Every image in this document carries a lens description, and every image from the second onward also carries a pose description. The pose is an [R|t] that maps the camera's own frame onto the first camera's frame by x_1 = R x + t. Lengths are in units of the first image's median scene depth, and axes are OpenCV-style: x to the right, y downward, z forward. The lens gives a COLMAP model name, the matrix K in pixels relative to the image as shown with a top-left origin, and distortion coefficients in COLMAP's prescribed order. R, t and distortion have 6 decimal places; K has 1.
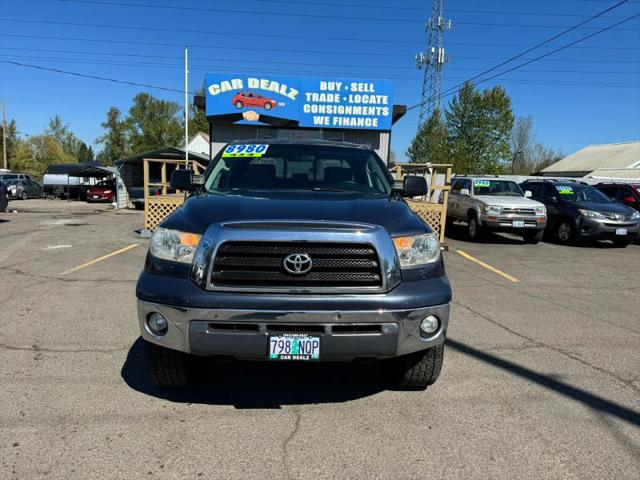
lens RADIAL K [[451.9, 0, 316.9], [0, 451.9, 245.1], [0, 0, 1]] dist [0.094310, -0.131319]
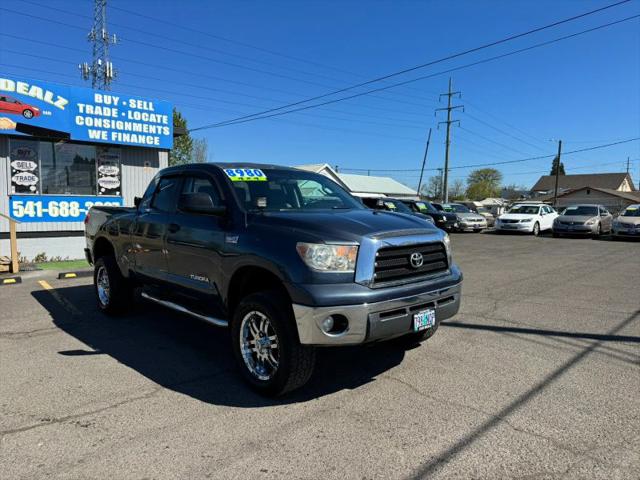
lens RADIAL K [[455.6, 0, 320.0], [0, 455.6, 240.0], [0, 0, 1]] dist [0.054637, -0.061369]
pose [[0.758302, -0.079003, 0.647098, -0.268039], [0.109479, 0.993965, -0.006941, -0.009762], [-0.642645, 0.076107, 0.762375, 0.027669]]
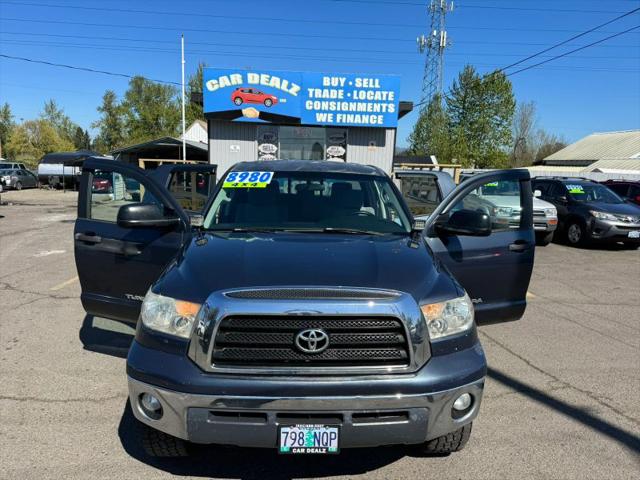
lens RADIAL K [[451.9, 0, 316.9], [0, 451.9, 245.1], [0, 0, 1]] dist [0.094310, -0.131319]
pose [[0.999996, 0.000646, 0.002925, -0.008381], [-0.000748, 0.999383, 0.035119, -0.039491], [-0.002900, -0.035121, 0.999379, 0.032816]]
